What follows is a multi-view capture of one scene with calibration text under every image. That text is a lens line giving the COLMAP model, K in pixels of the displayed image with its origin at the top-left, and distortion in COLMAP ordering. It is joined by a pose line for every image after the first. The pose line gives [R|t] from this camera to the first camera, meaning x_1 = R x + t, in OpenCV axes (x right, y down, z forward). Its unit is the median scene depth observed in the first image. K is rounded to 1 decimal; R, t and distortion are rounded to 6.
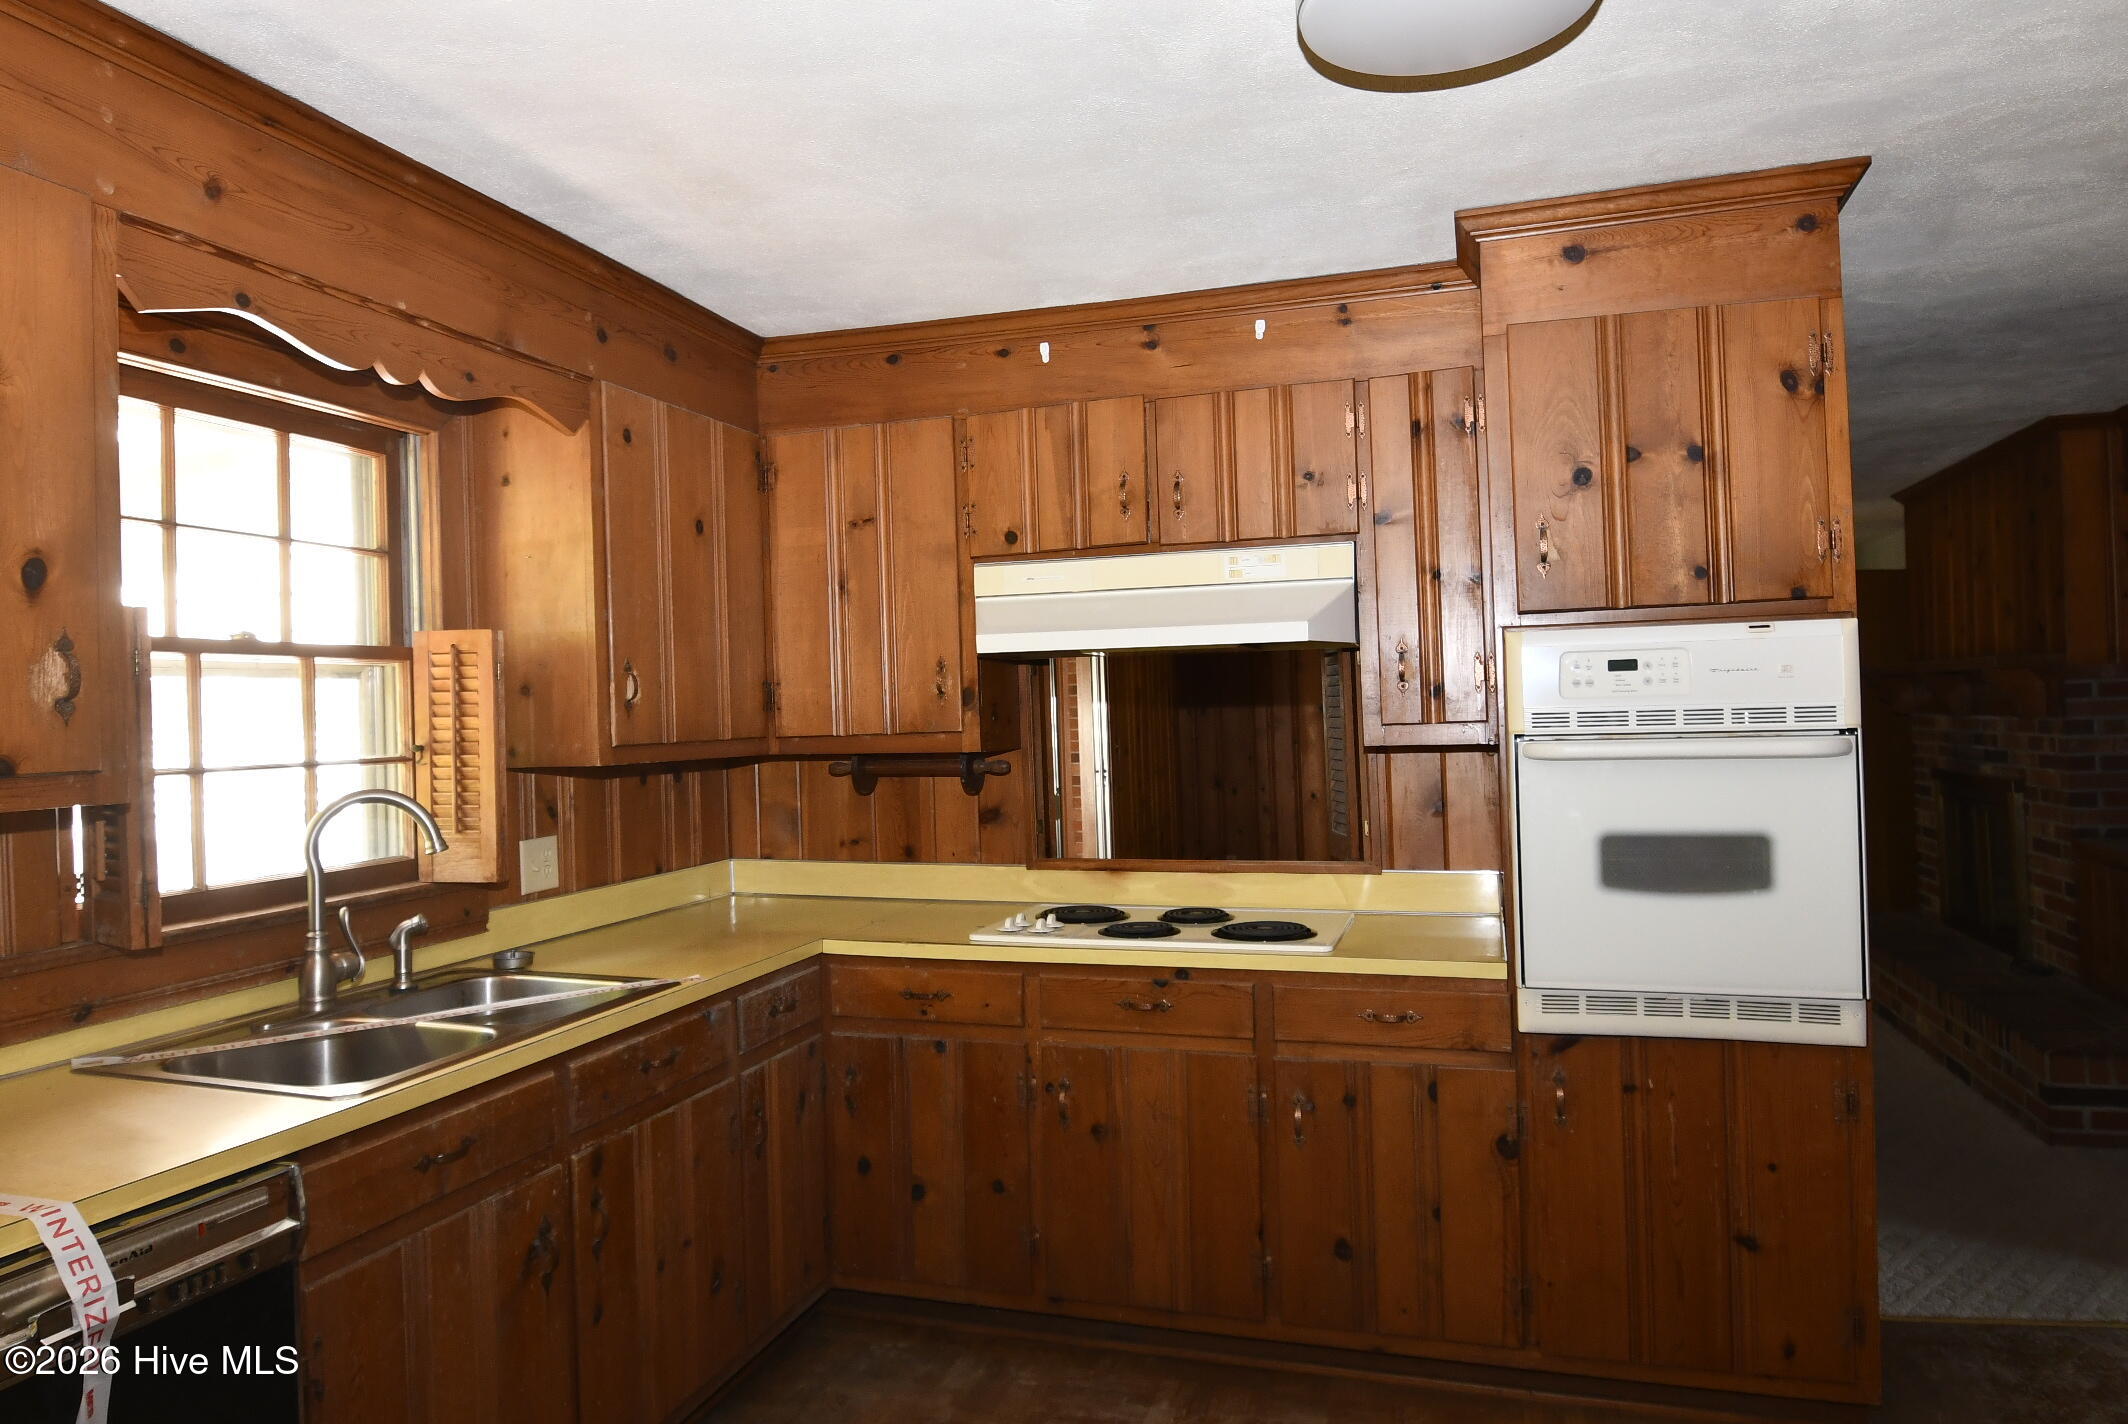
lens RADIAL K [[1351.7, 0, 1064.0], [0, 1351.7, 712.0], [0, 0, 1]] dist [0.004341, -0.022890]
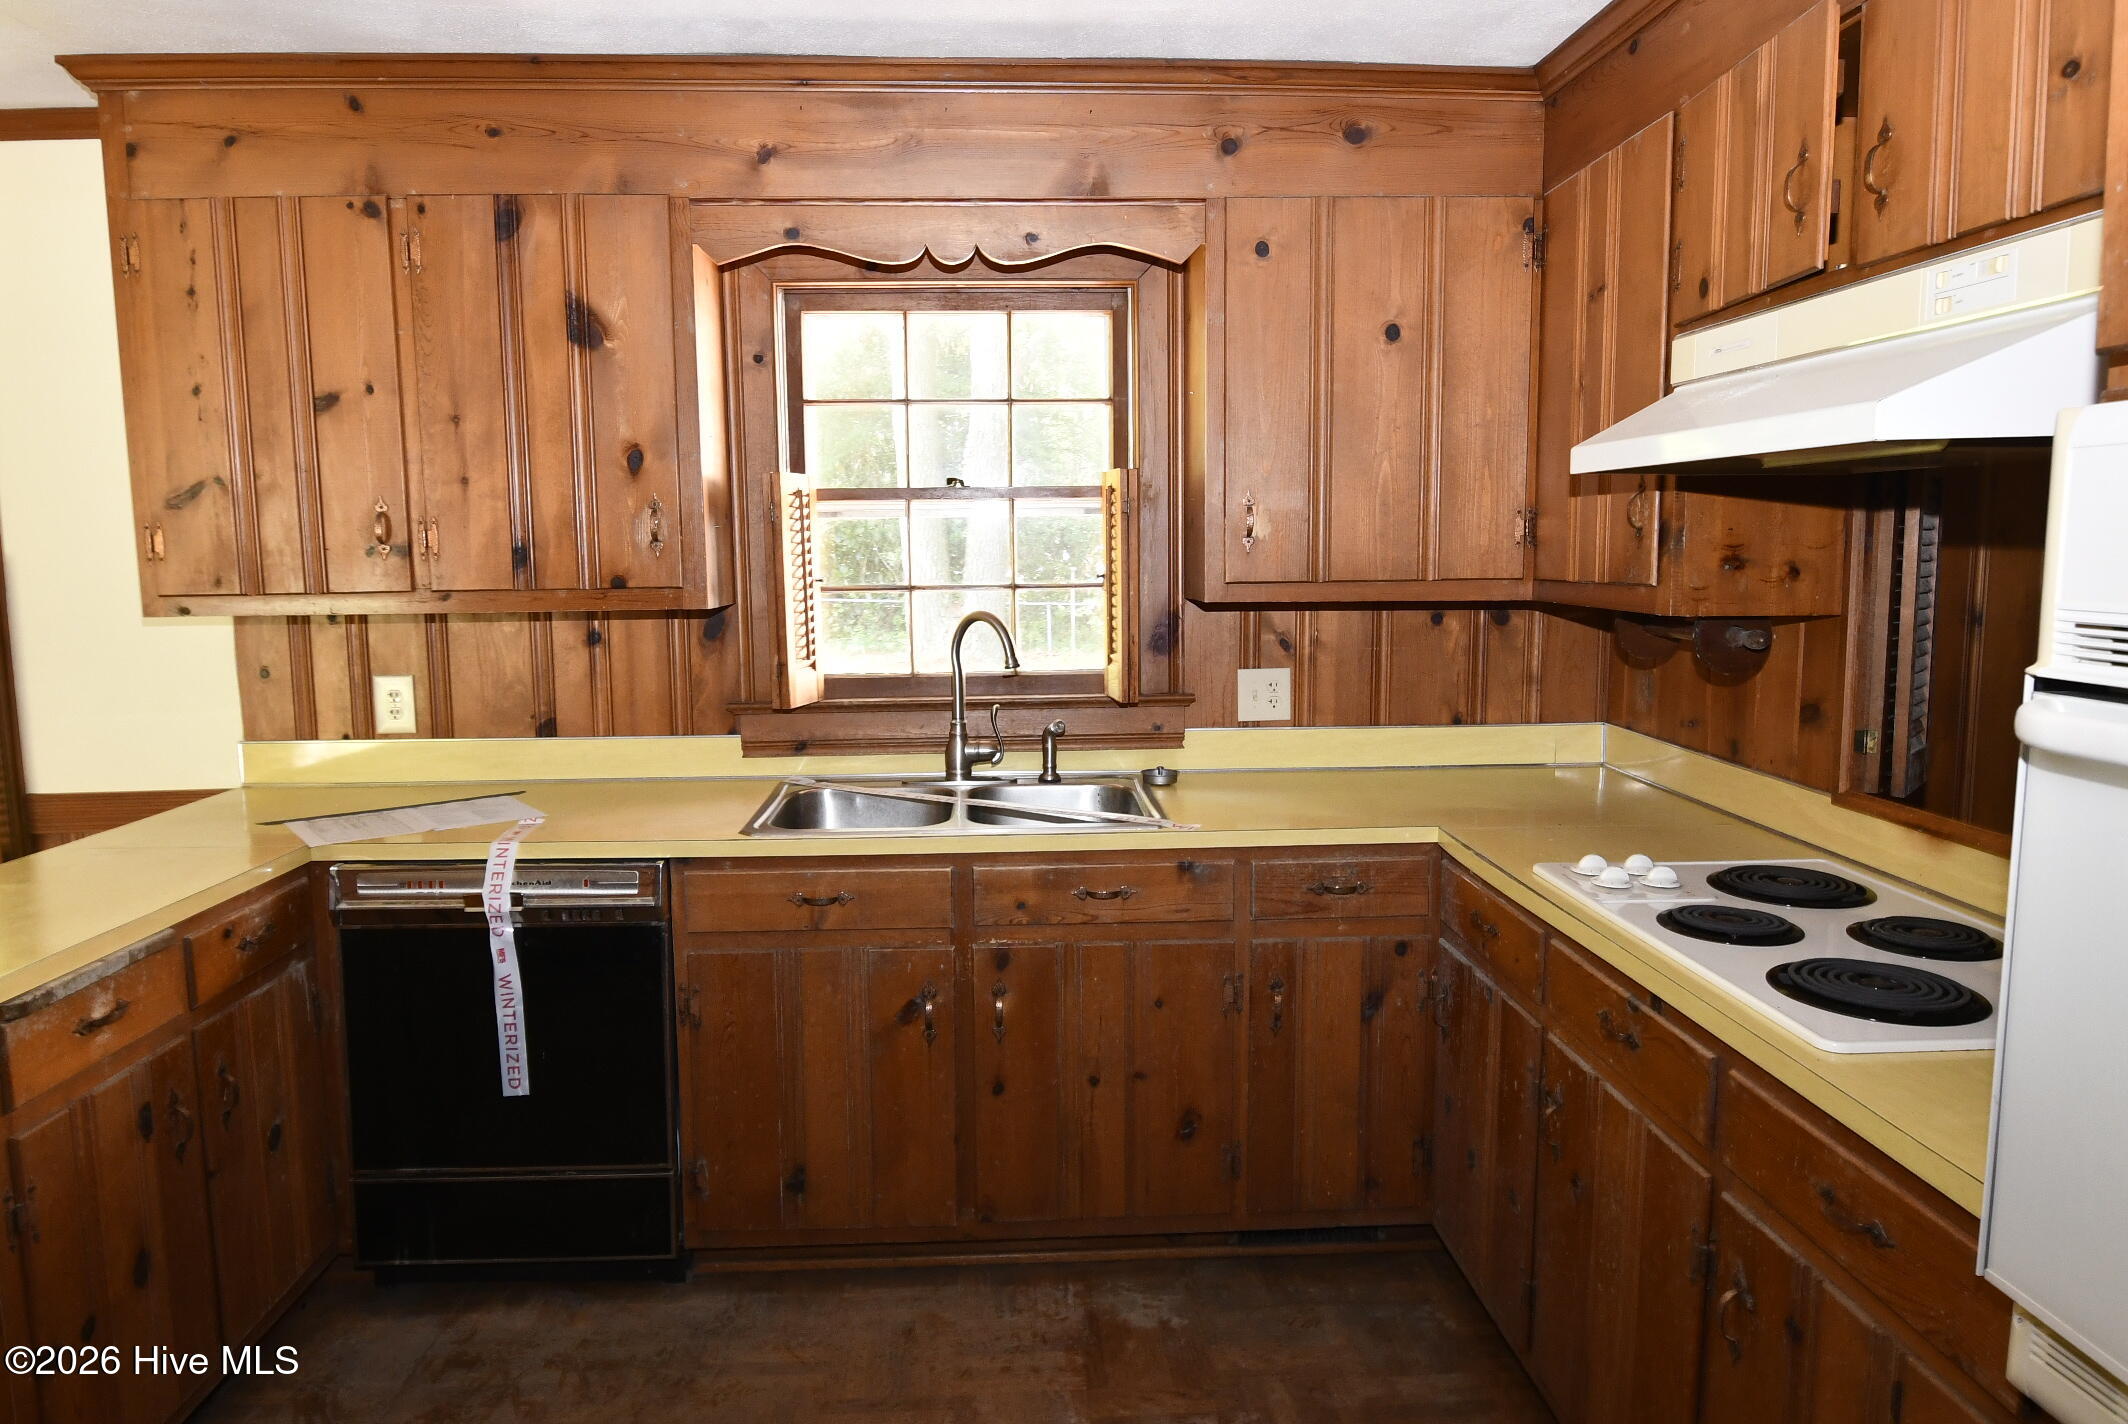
lens RADIAL K [[1351.7, 0, 1064.0], [0, 1351.7, 712.0], [0, 0, 1]] dist [0.004341, -0.022890]
pose [[0.344886, 0.138388, -0.928387, 0.560795], [-0.000312, 0.989089, 0.147320, -0.027009], [0.938644, -0.050519, 0.341166, 0.559603]]
